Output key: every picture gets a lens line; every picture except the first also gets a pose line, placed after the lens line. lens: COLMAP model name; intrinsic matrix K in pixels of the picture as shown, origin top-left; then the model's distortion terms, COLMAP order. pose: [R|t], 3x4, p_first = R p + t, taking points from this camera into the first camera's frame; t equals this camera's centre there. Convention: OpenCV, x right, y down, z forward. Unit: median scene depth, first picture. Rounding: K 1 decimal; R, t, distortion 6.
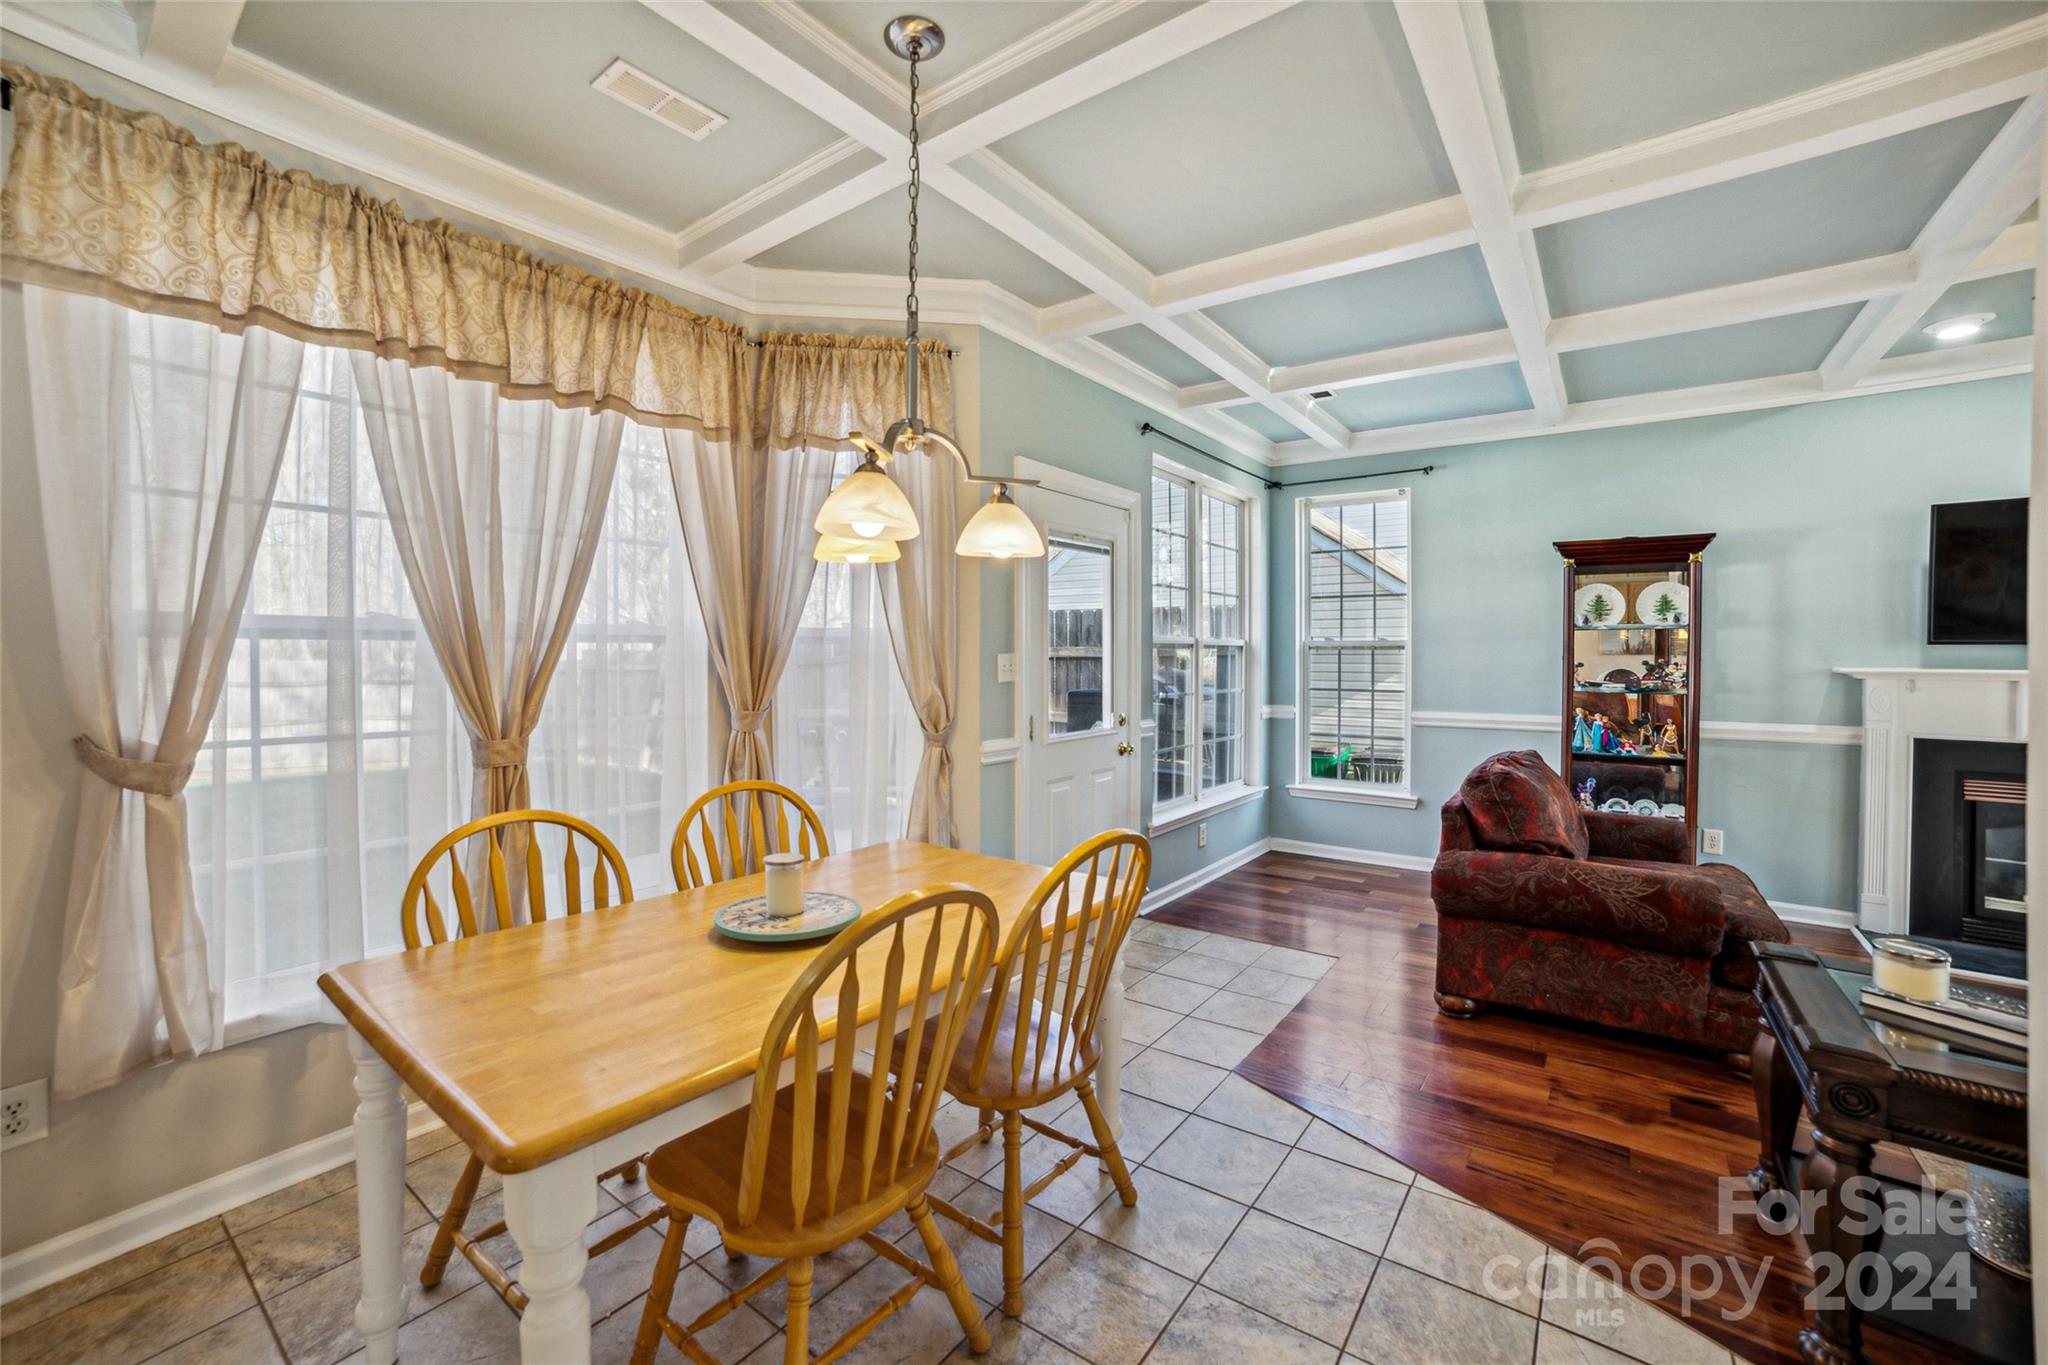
lens RADIAL K [[841.2, 0, 1020.9], [0, 841.2, 669.6], [0, 0, 1]] dist [-0.073232, 0.027309]
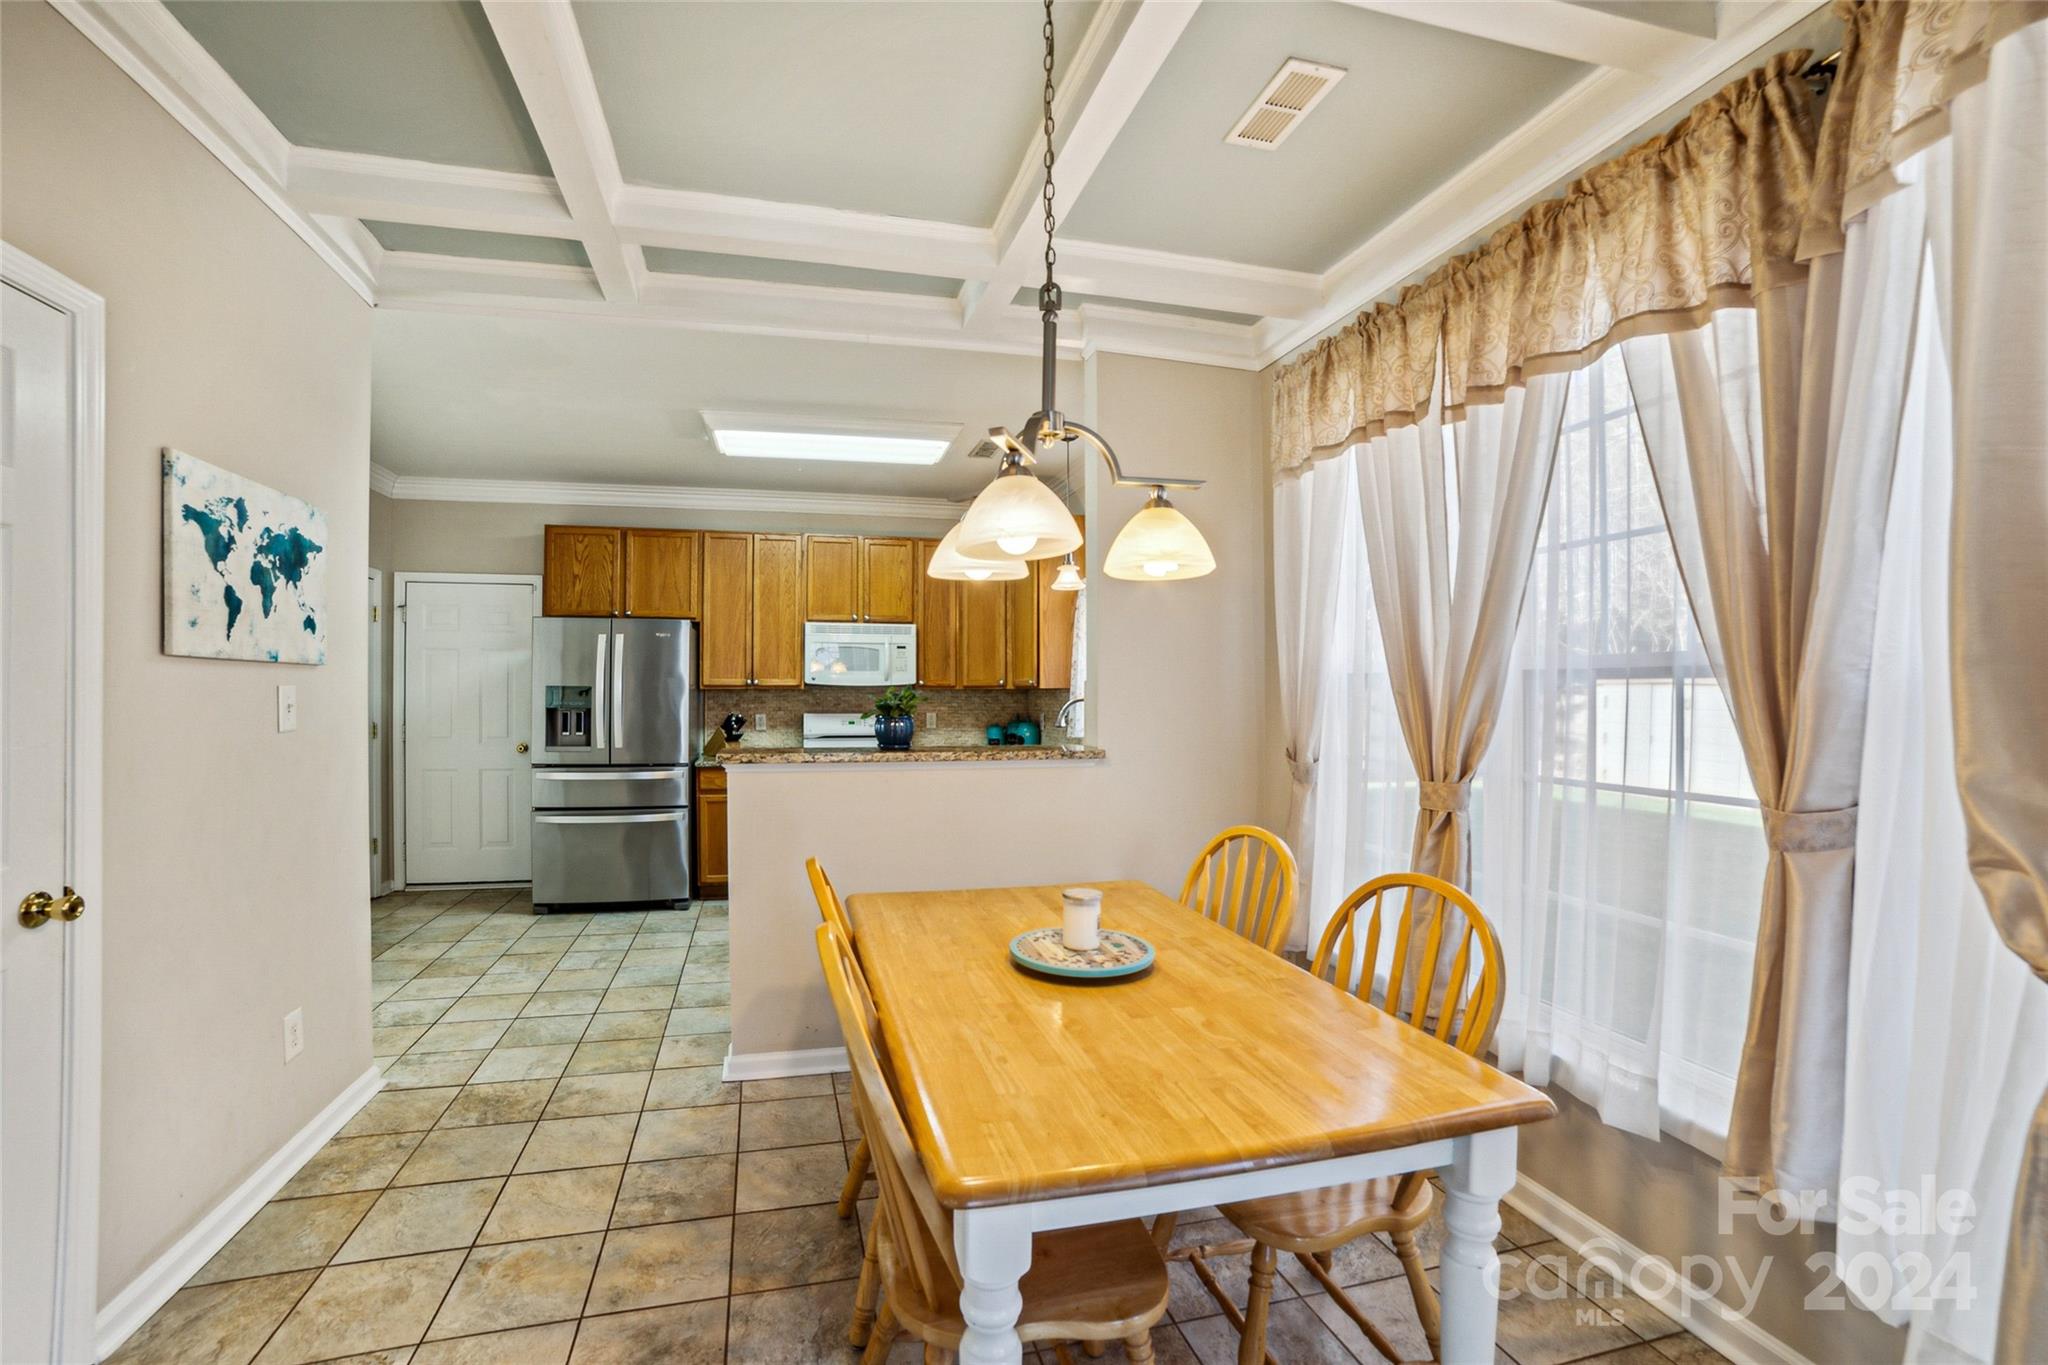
lens RADIAL K [[828.3, 0, 1011.1], [0, 828.3, 692.9], [0, 0, 1]] dist [-0.093355, 0.025115]
pose [[-0.612547, -0.001633, -0.790432, 0.460934], [-0.020385, 0.999698, 0.013732, -0.023567], [0.790171, 0.024524, -0.612396, 1.310429]]
